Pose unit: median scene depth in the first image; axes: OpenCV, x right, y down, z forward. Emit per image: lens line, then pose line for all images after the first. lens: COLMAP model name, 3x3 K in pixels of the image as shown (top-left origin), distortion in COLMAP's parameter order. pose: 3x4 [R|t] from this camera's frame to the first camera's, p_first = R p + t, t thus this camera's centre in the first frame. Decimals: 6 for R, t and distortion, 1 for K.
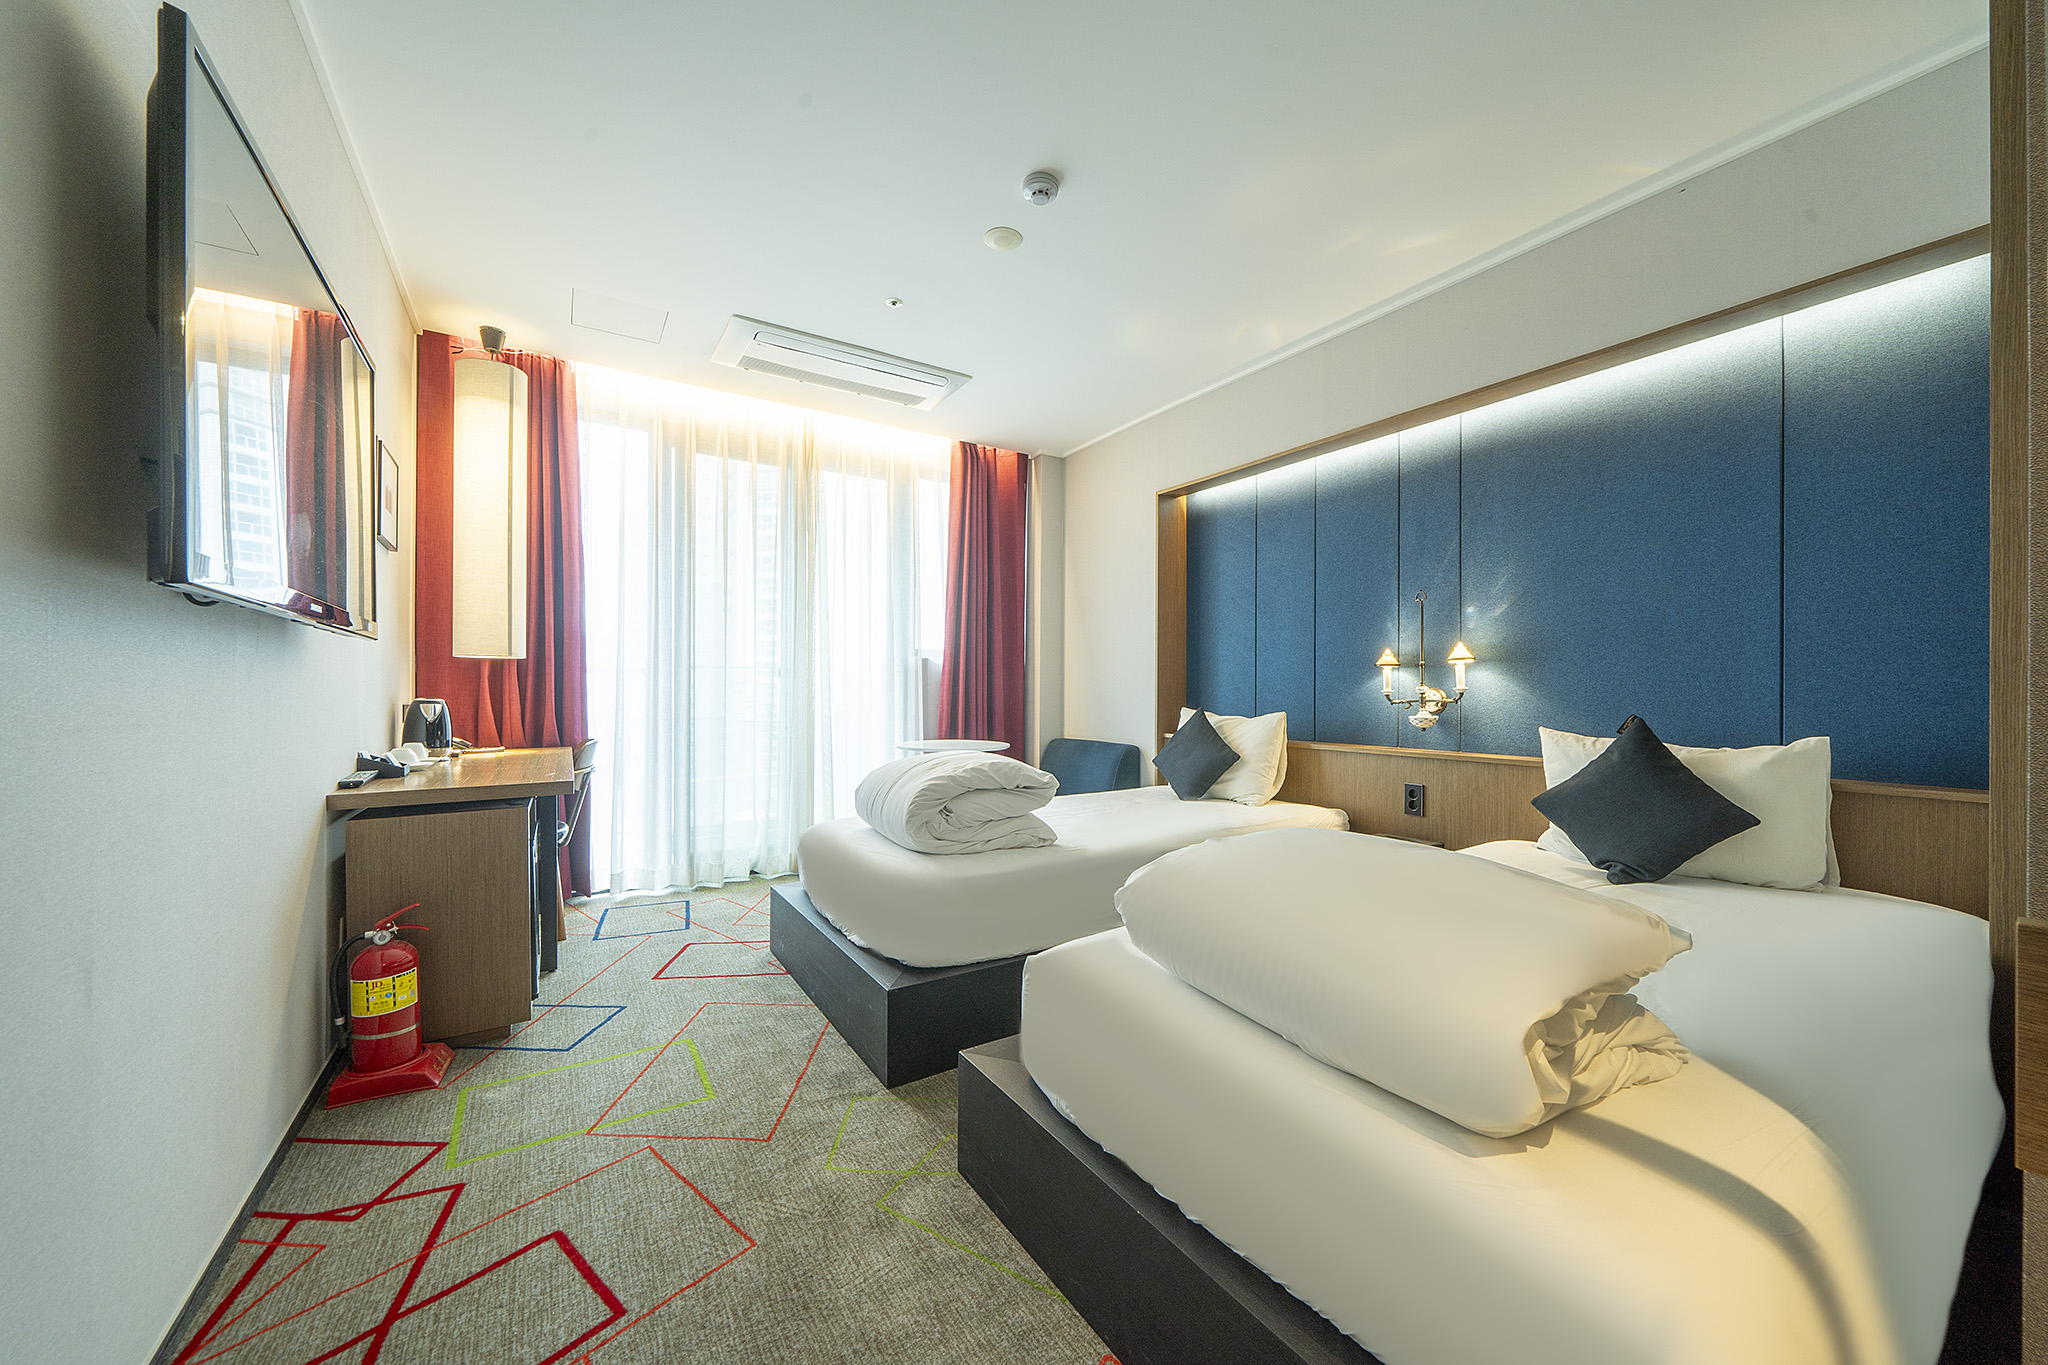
lens RADIAL K [[737.0, 0, 1024.0], [0, 737.0, 682.5], [0, 0, 1]] dist [0.000965, 0.000142]
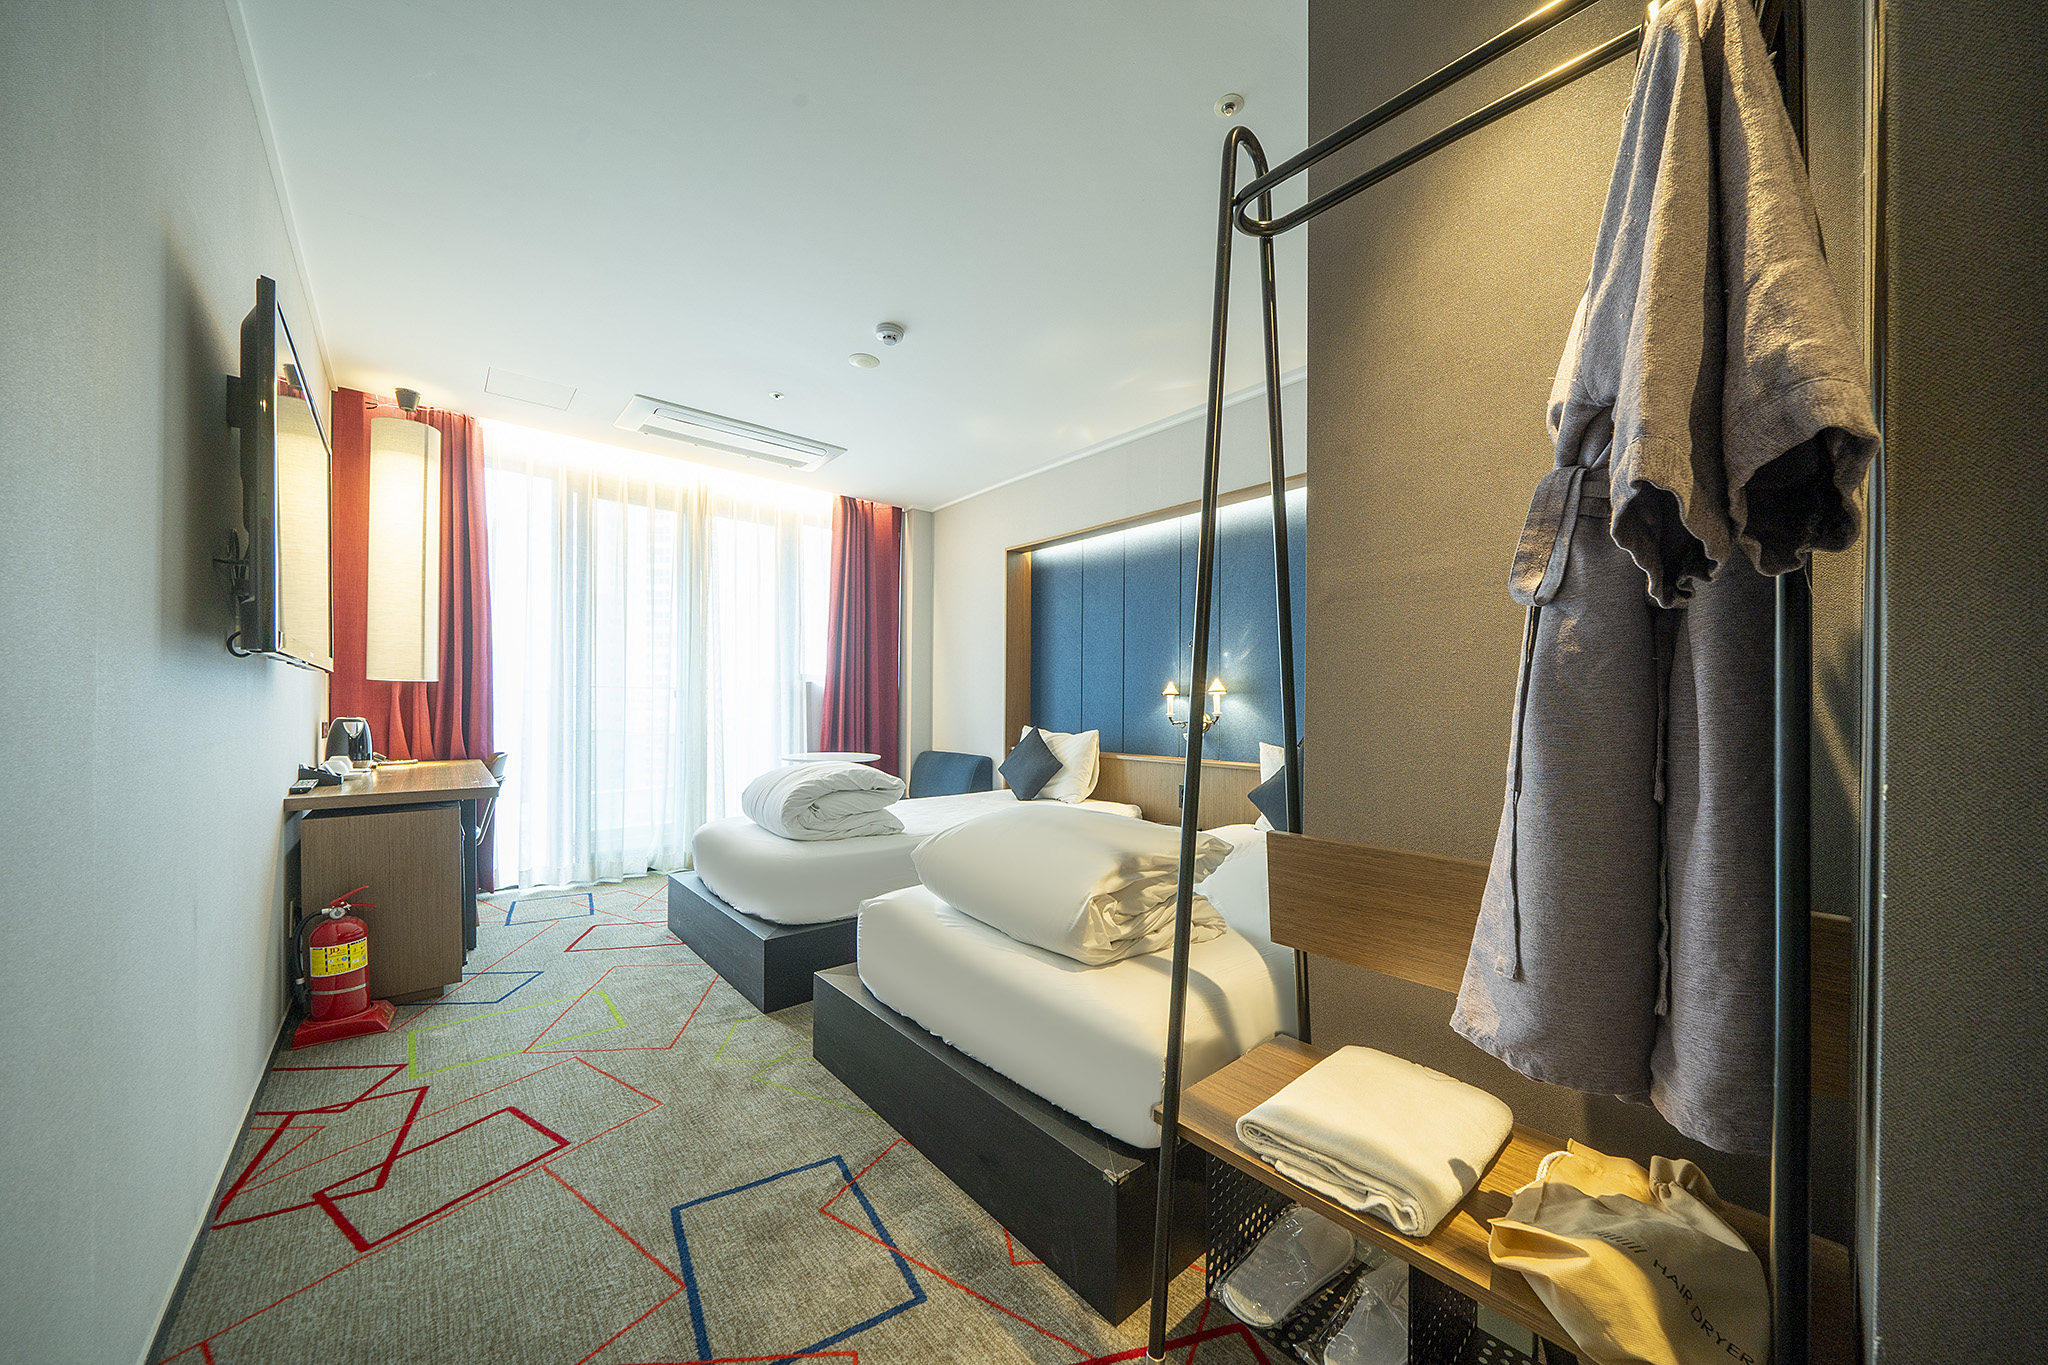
lens RADIAL K [[708.6, 0, 1031.8], [0, 708.6, 708.5], [0, 0, 1]] dist [-0.000665, -0.000065]
pose [[0.988613, 0.006876, 0.150323, 0.065388], [-0.009322, 0.999835, 0.015571, -0.017358], [-0.150192, -0.016795, 0.988514, -0.223016]]
